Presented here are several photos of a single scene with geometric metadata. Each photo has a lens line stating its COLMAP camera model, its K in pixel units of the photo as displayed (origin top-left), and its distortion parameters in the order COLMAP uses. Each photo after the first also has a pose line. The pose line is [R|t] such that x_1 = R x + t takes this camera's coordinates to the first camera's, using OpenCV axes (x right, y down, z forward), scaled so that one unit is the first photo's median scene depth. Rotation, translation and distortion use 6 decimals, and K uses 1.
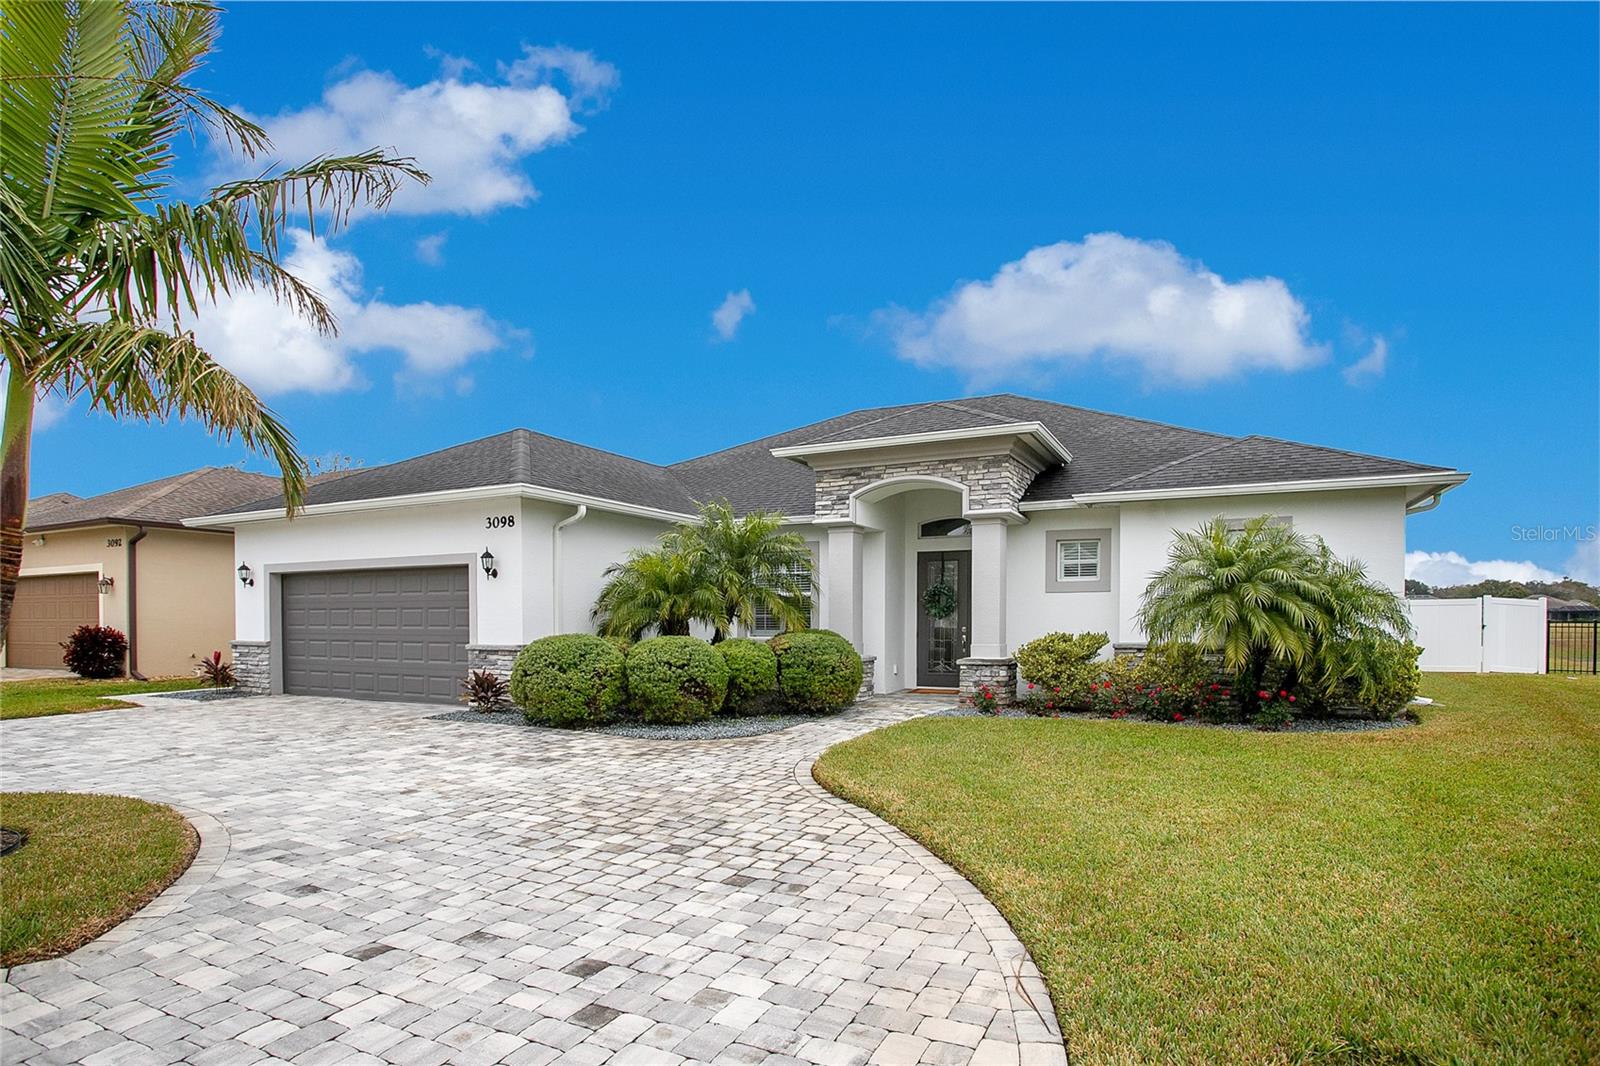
lens RADIAL K [[823.5, 0, 800.0], [0, 823.5, 533.0], [0, 0, 1]] dist [-0.057334, 0.019867]
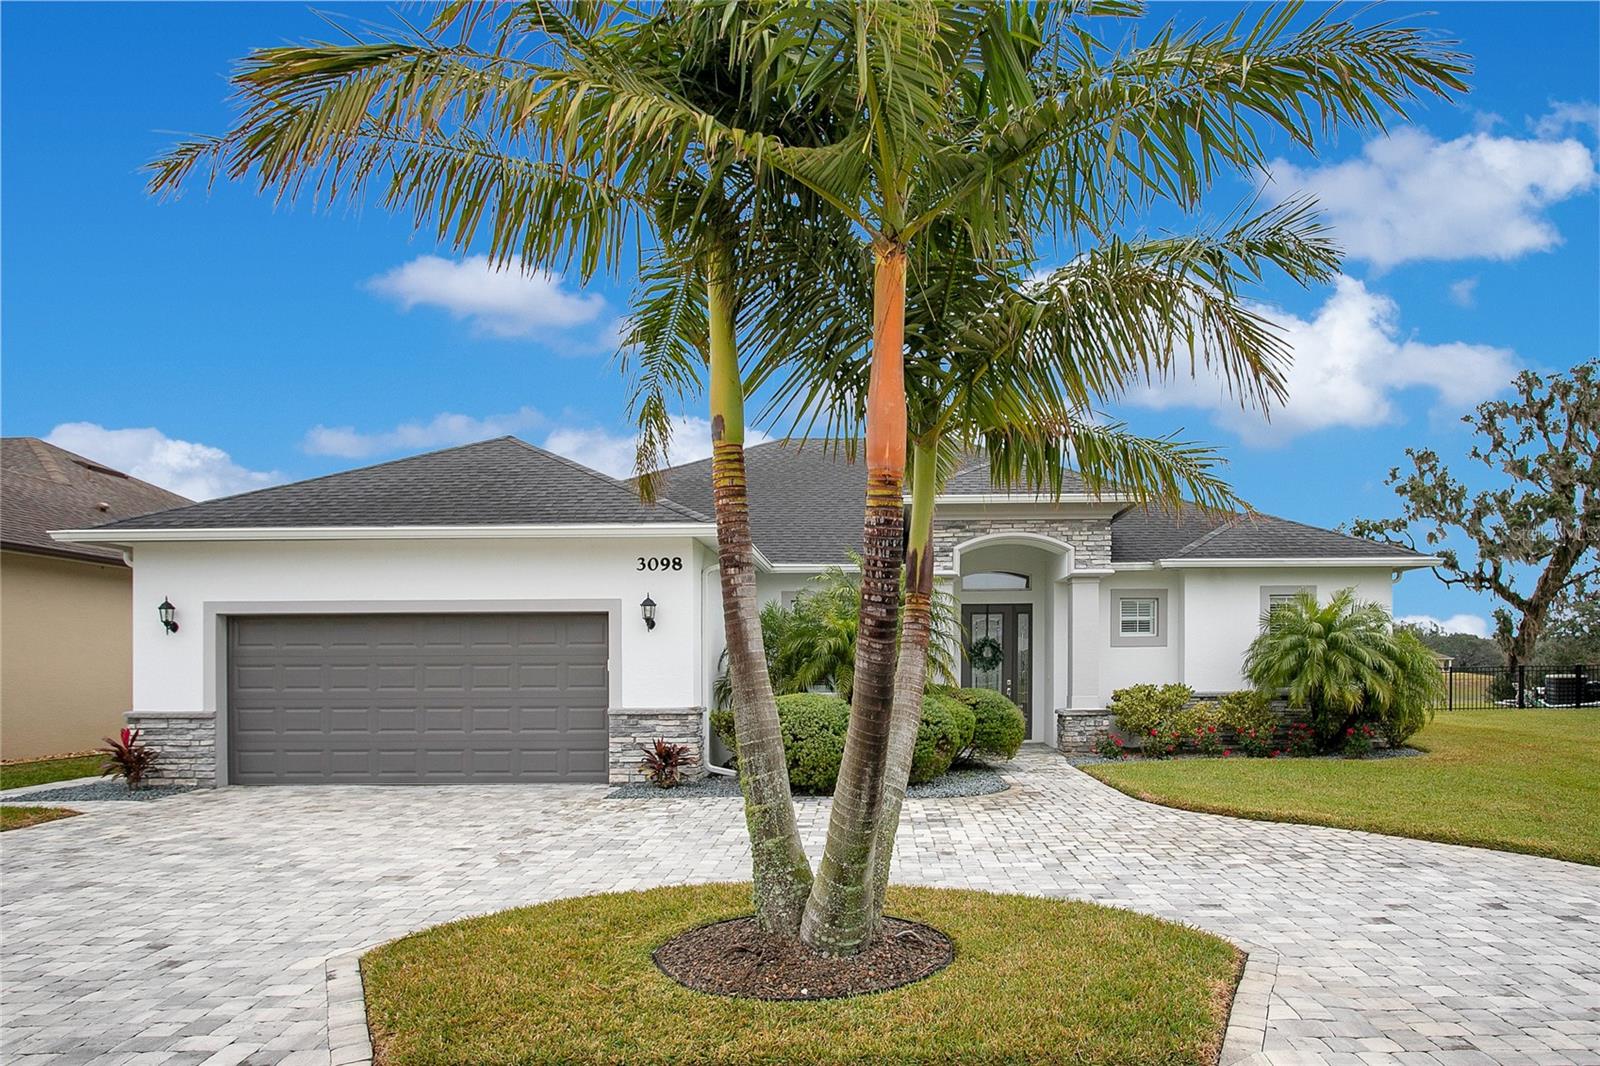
lens RADIAL K [[1056.4, 0, 800.0], [0, 1056.4, 533.0], [0, 0, 1]] dist [-0.070839, 0.049949]
pose [[0.891079, 0.051660, 0.450898, -0.733823], [-0.042401, 0.998631, -0.030621, -0.018222], [-0.451863, 0.008167, 0.892050, -0.050801]]
